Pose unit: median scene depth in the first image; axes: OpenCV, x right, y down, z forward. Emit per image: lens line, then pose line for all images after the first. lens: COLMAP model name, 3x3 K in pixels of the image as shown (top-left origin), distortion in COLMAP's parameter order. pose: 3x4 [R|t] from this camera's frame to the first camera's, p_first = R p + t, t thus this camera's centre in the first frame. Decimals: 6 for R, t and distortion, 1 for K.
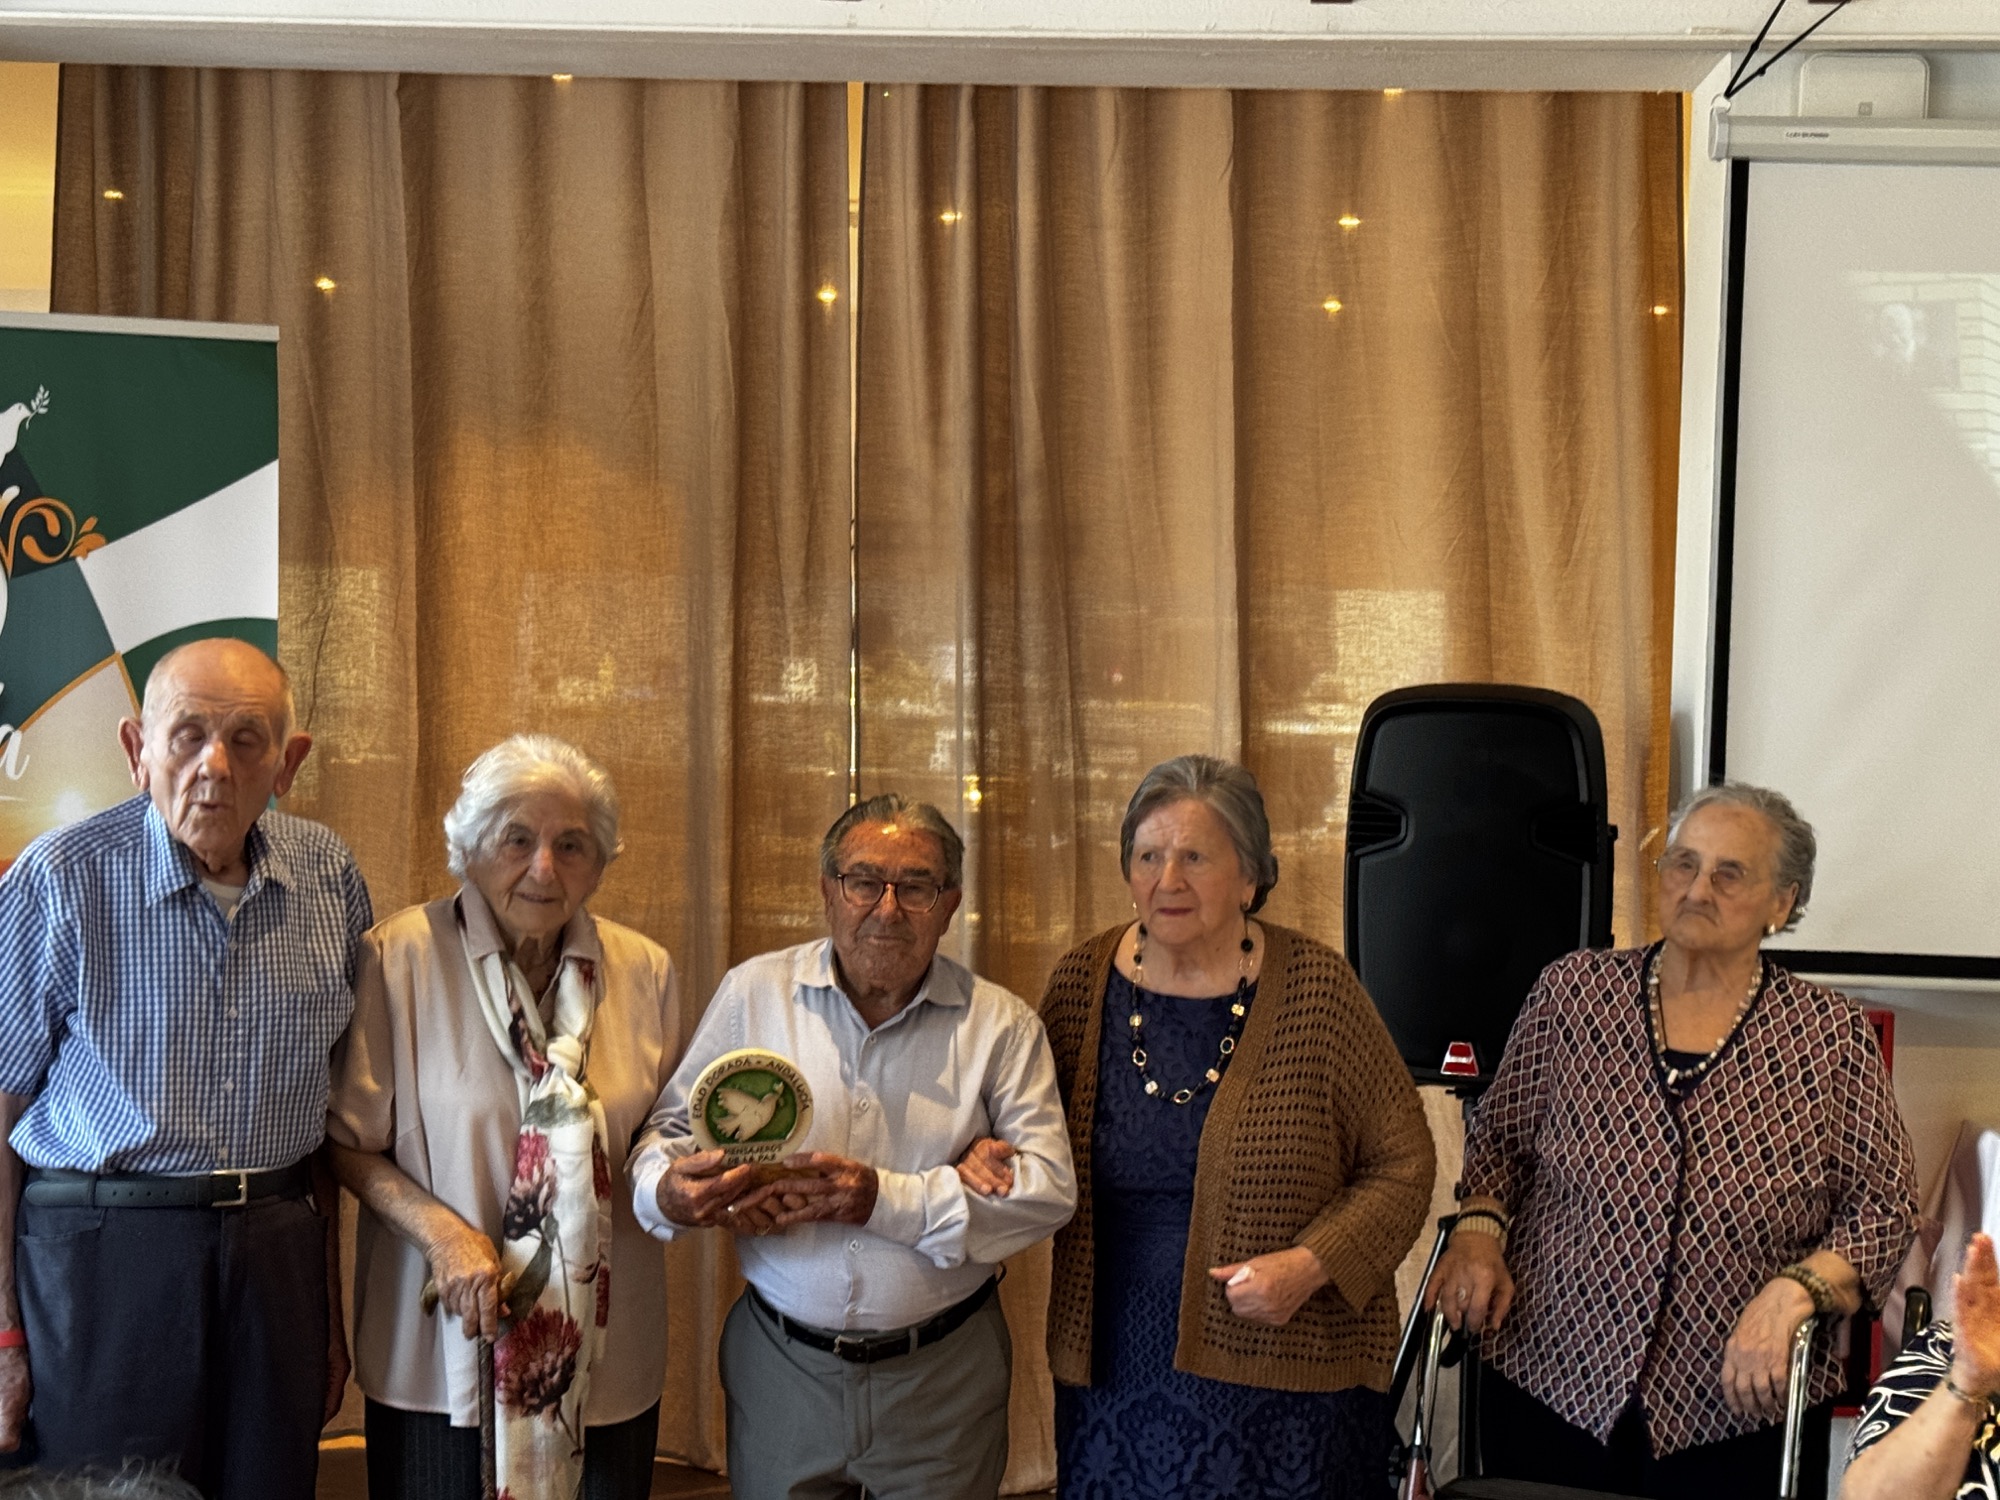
lens RADIAL K [[3343.2, 0, 995.5], [0, 3343.2, 800.1], [0, 0, 1]] dist [0.140715, 0.000000]
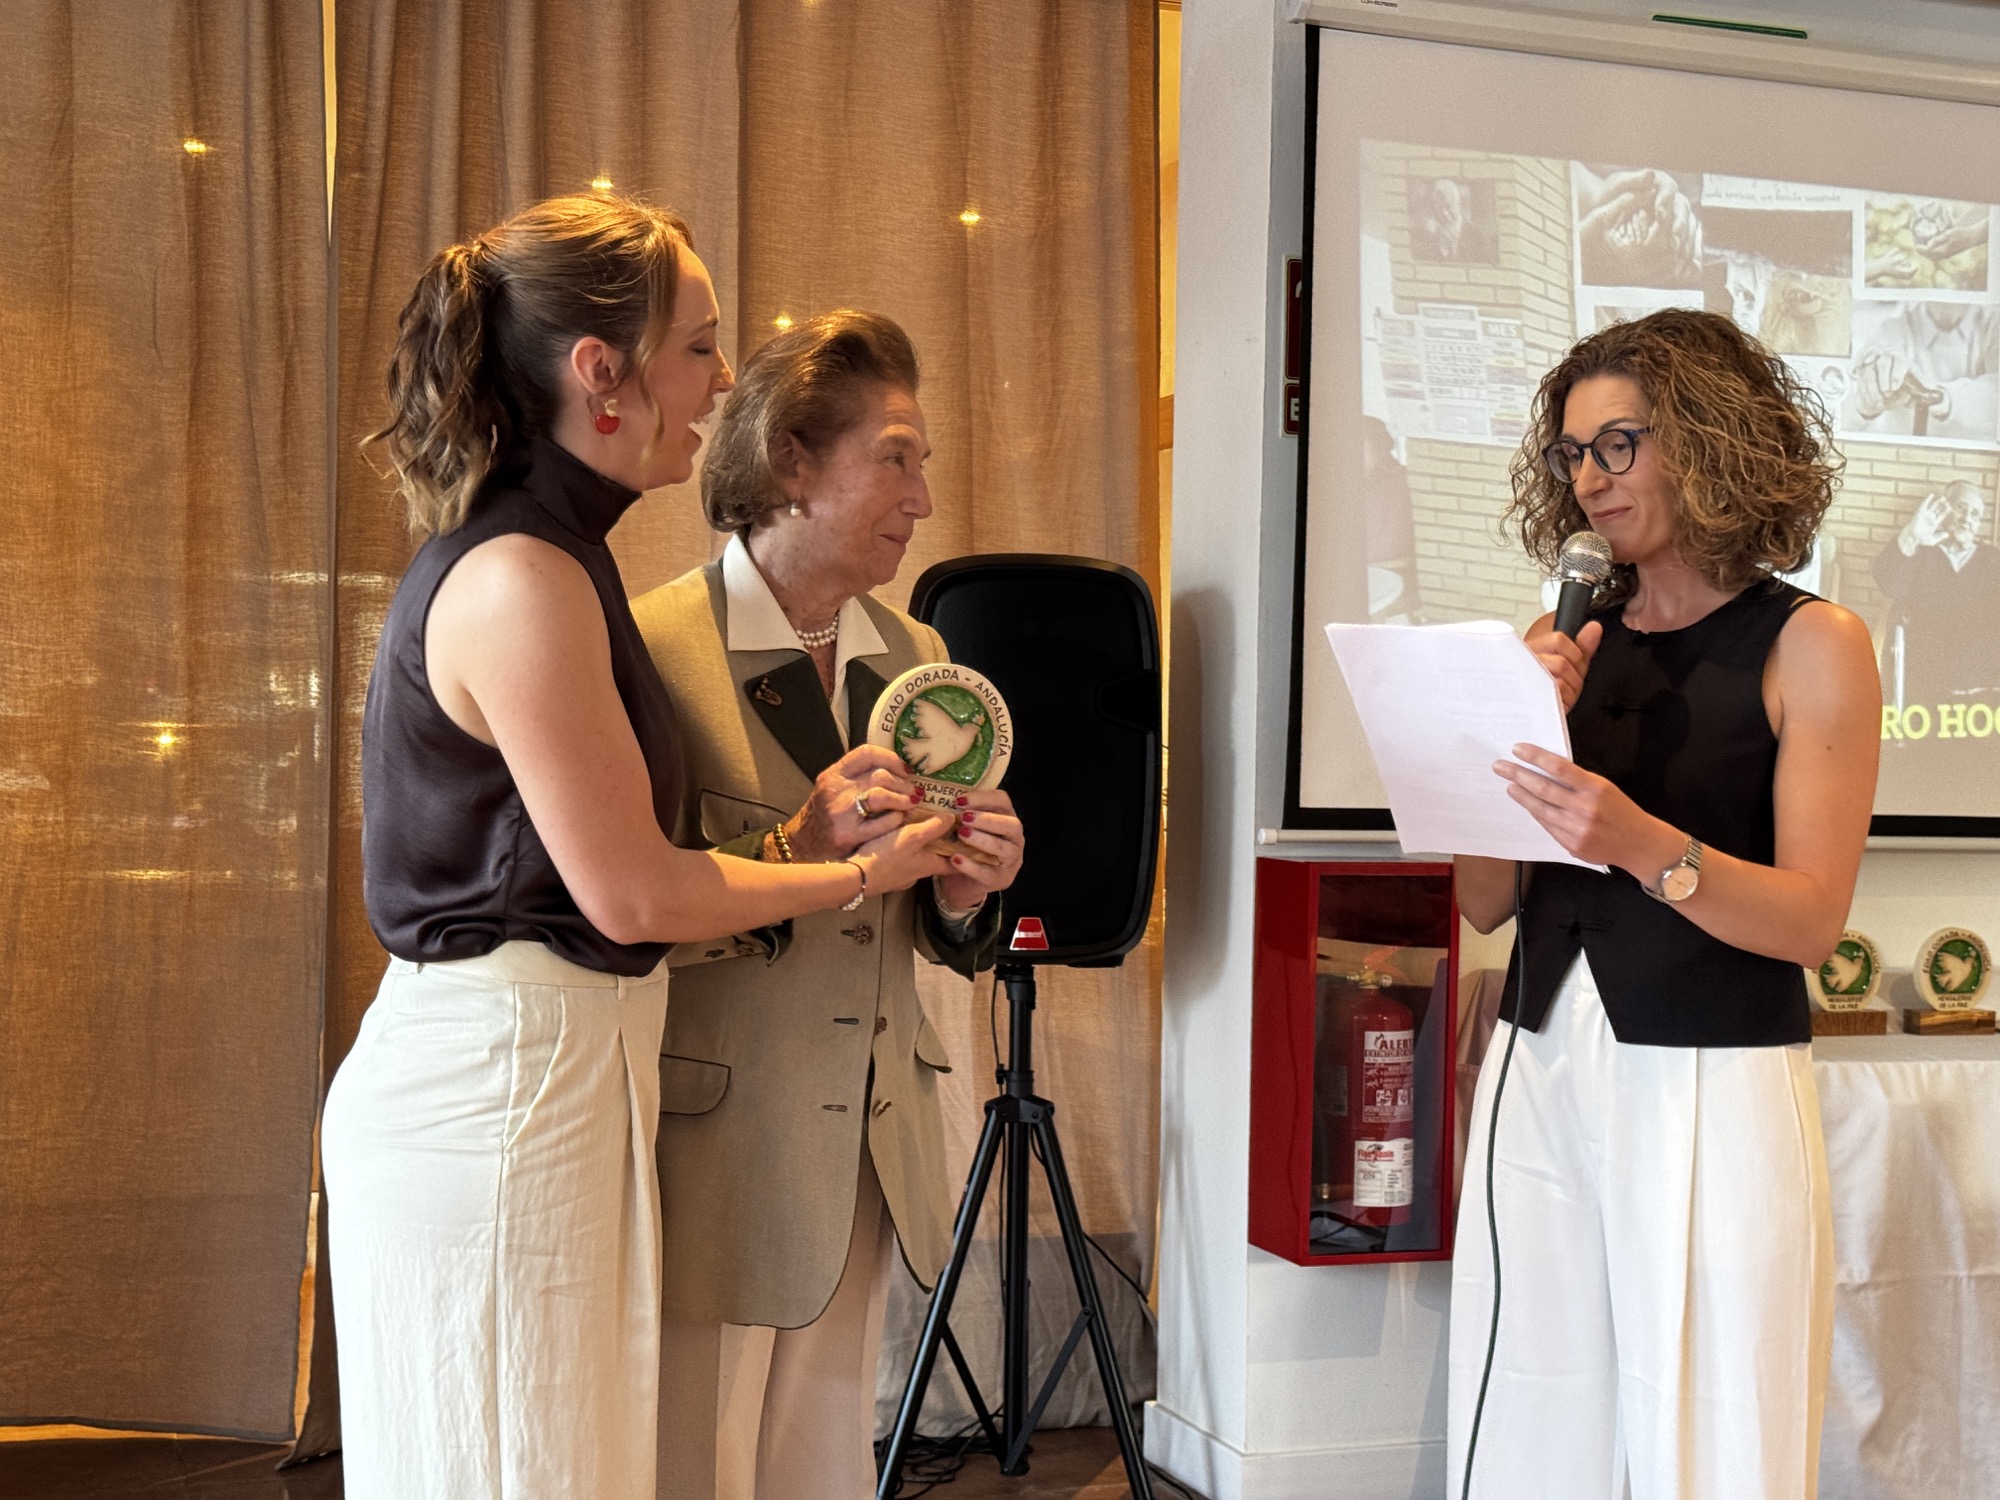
lens RADIAL K [[2745.5, 0, 1001.3], [0, 2745.5, 764.3], [0, 0, 1]] dist [0.113923, 0.000000]
pose [[0.927297, -0.011467, 0.374151, -0.165570], [0.020553, 0.999583, -0.020303, 0.042965], [-0.373762, 0.026517, 0.927146, 0.256775]]
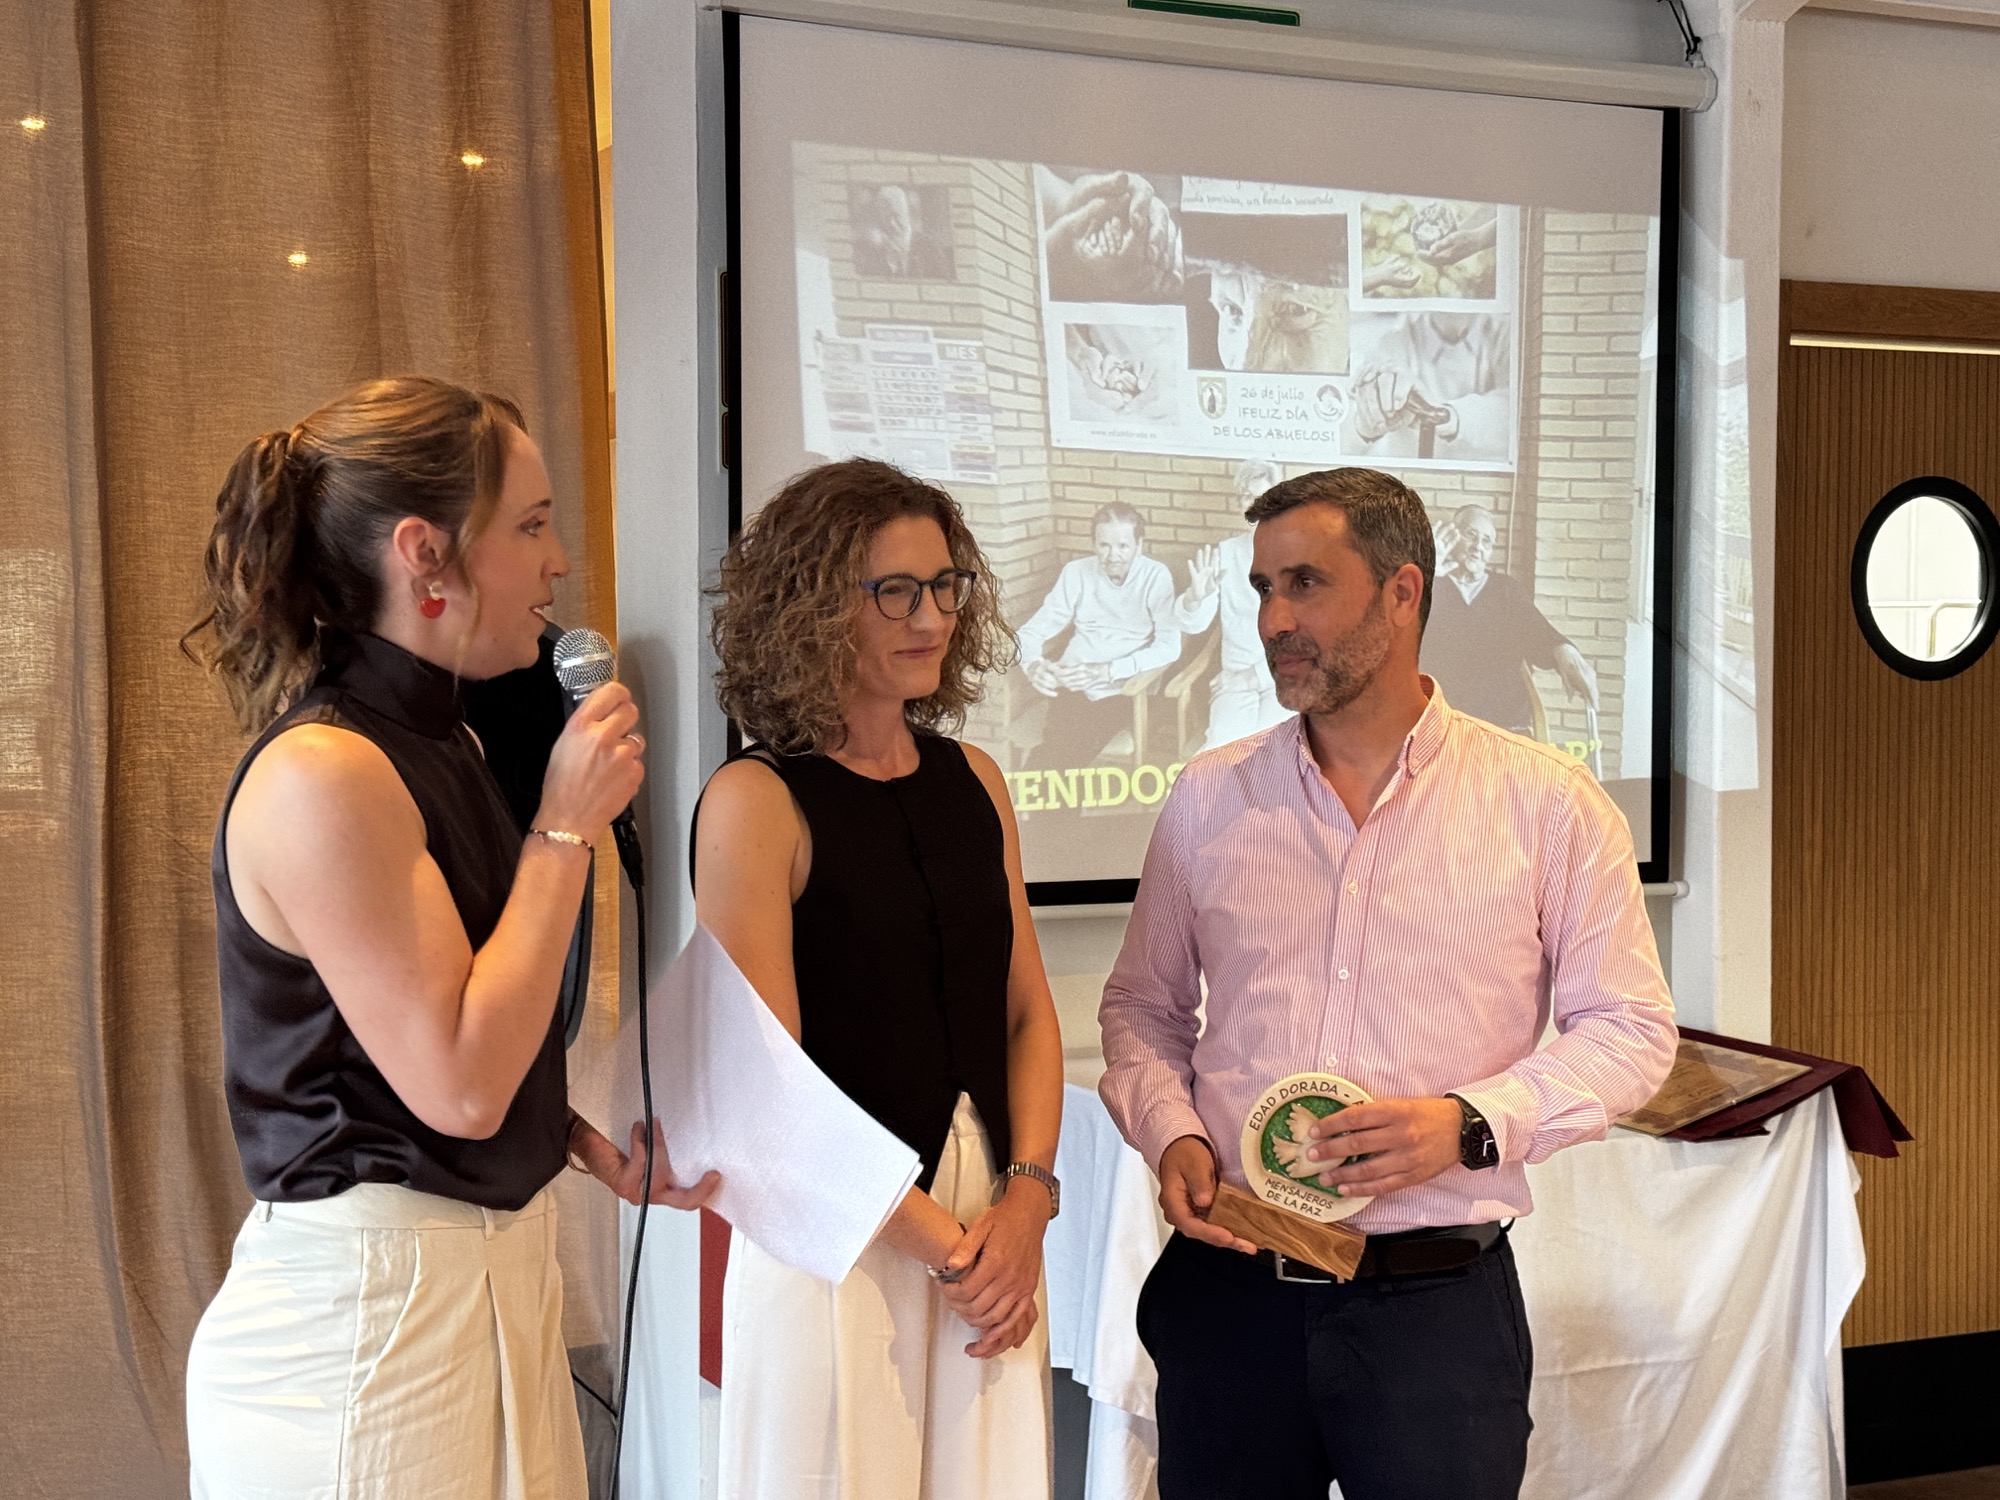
lens RADIAL K [[2968.6, 0, 998.6], [0, 2968.6, 762.6], [0, 0, 1]] dist [0.105612, 0.000000]
pose [[0.881475, -0.042489, 0.470316, -0.090262], [0.040860, 0.999071, 0.013678, 0.000479], [-0.470460, 0.007161, 0.882392, 0.254726]]
